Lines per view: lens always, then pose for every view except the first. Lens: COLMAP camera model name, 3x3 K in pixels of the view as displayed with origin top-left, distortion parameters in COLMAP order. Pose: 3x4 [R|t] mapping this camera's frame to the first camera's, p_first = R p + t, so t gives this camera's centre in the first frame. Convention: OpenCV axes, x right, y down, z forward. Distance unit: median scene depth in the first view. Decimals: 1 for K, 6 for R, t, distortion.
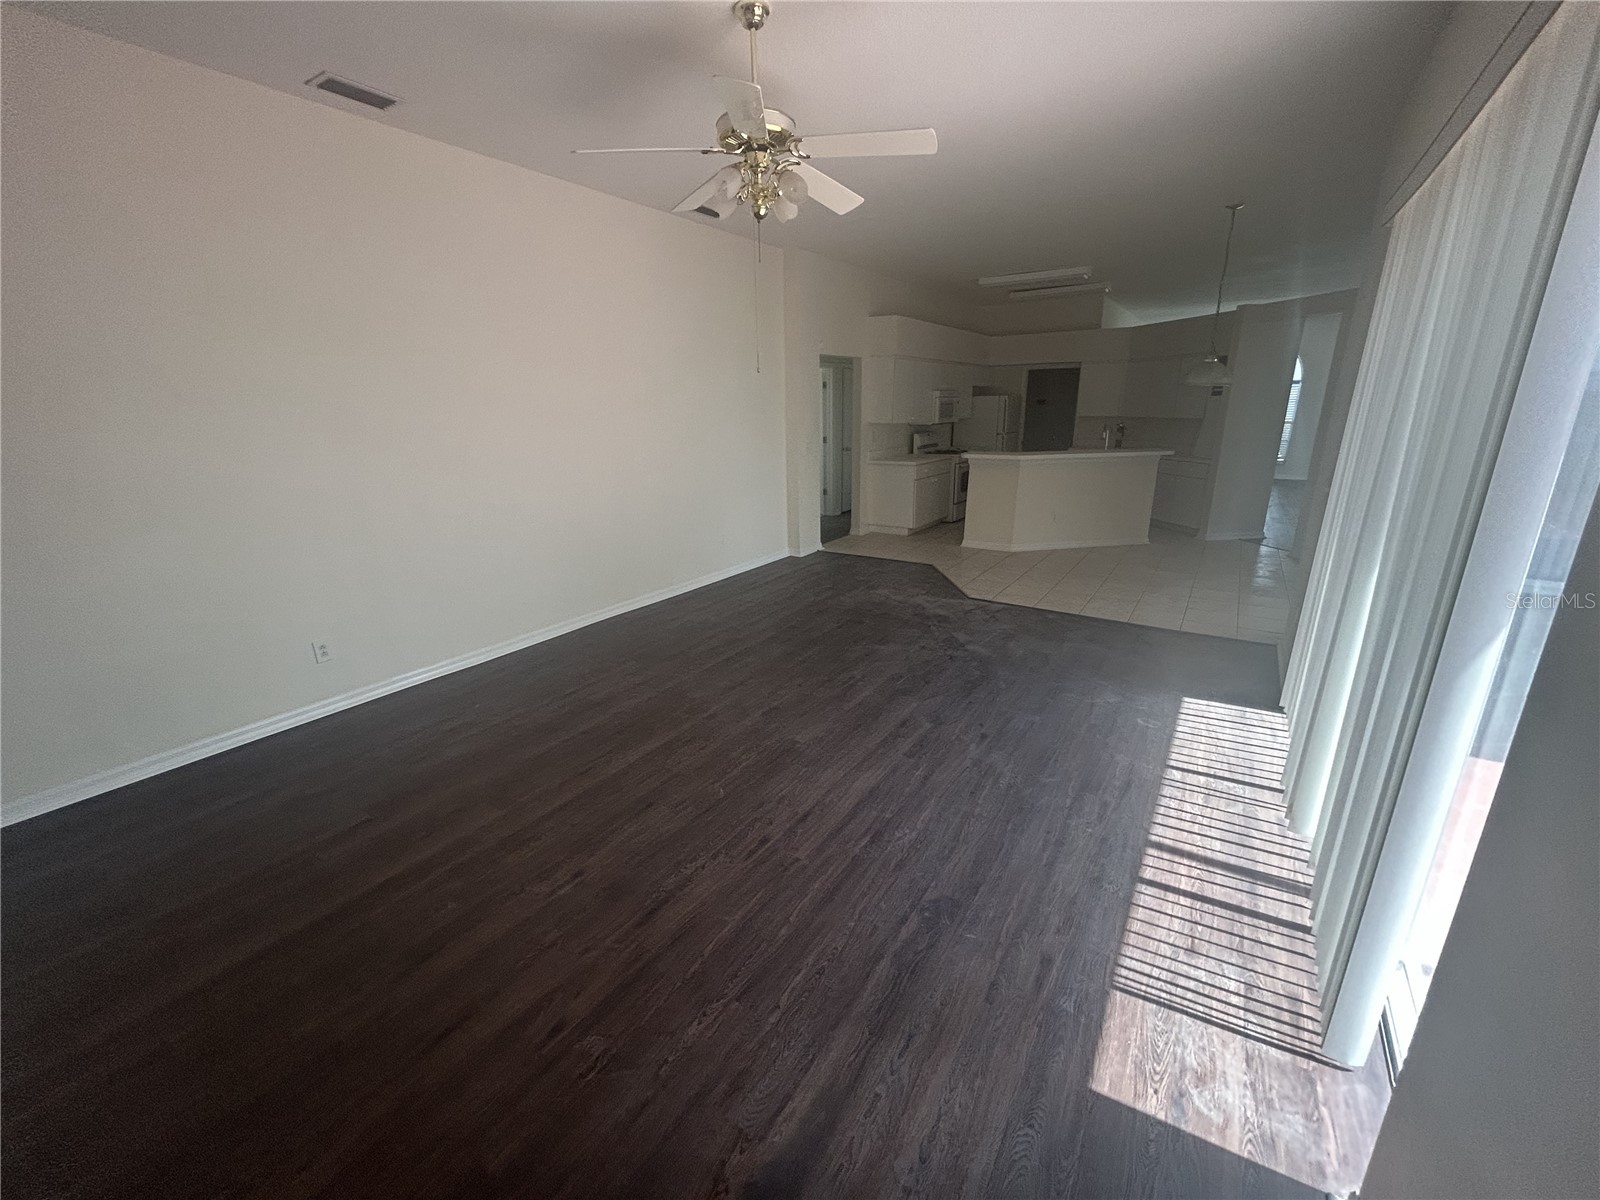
lens RADIAL K [[652.1, 0, 802.1], [0, 652.1, 601.3], [0, 0, 1]] dist [0.008343, 0.000659]
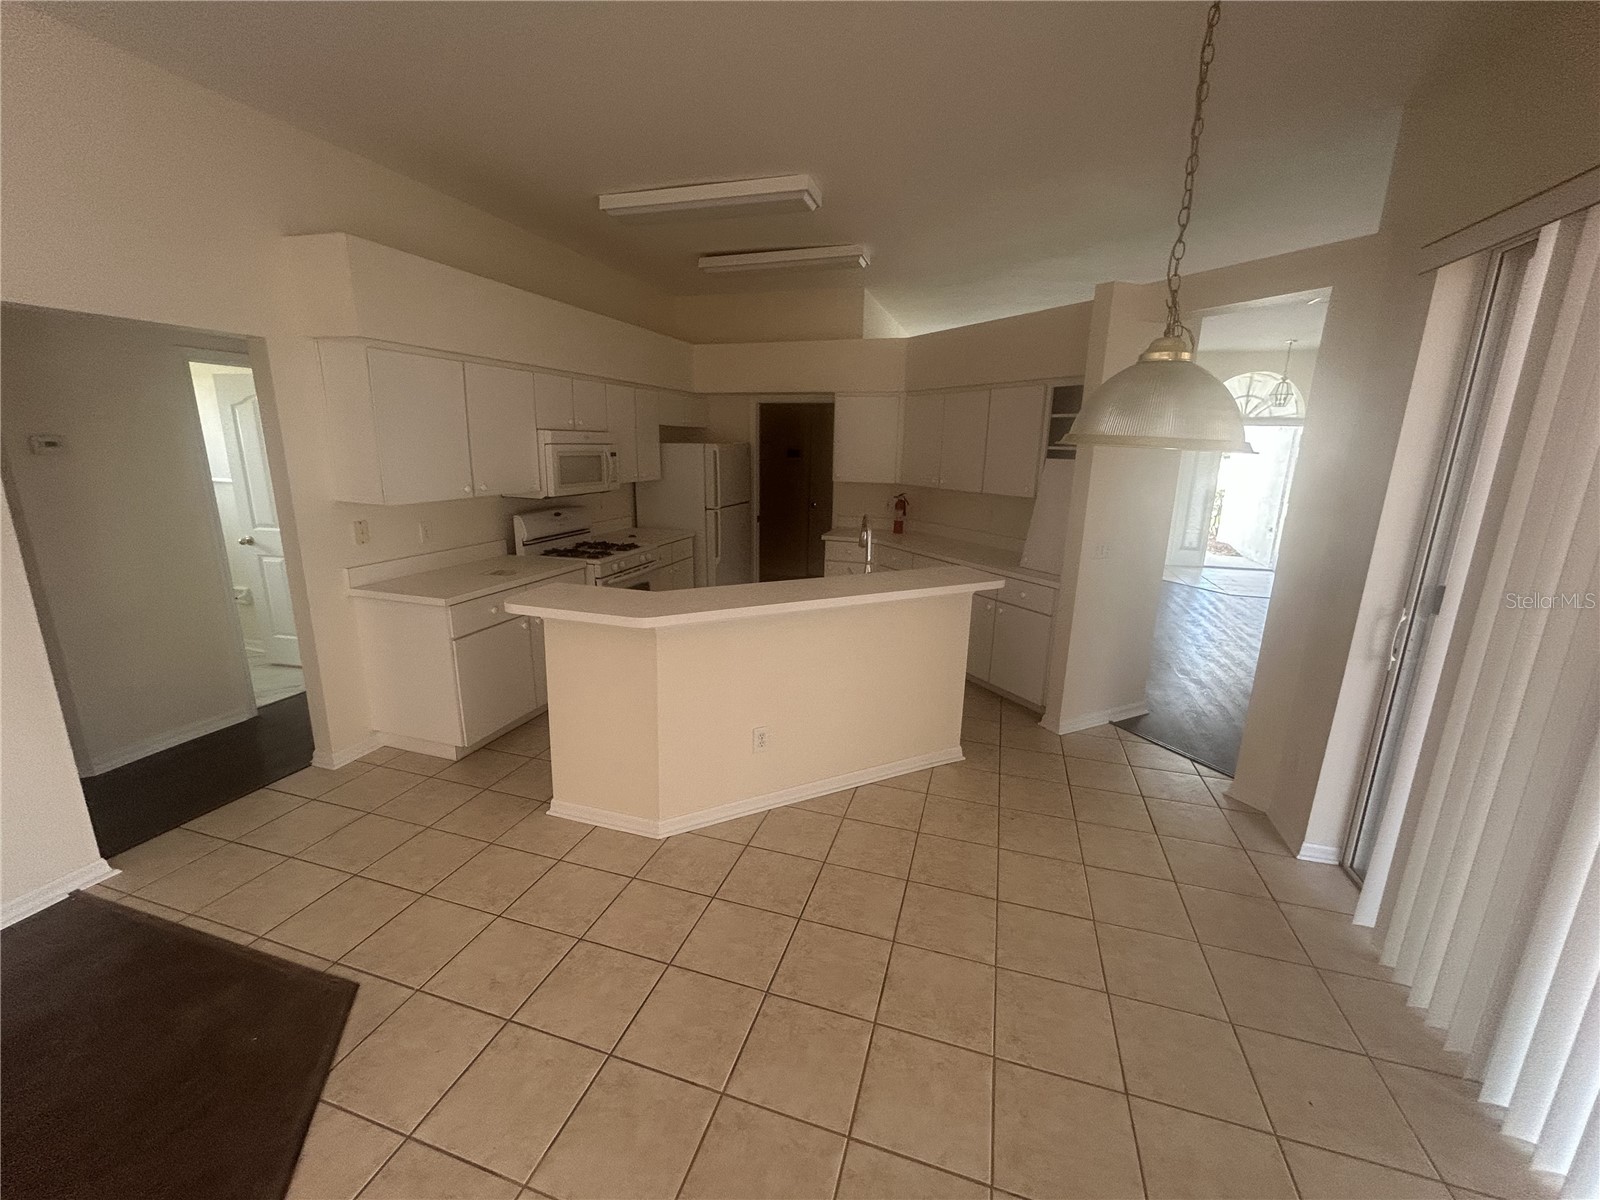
lens RADIAL K [[652.1, 0, 805.2], [0, 652.1, 599.3], [0, 0, 1]] dist [0.008343, 0.000659]
pose [[0.959092, -0.036401, 0.280746, 0.241275], [0.052938, 0.997267, -0.051545, -0.157520], [-0.278103, 0.064299, 0.958397, 0.473782]]
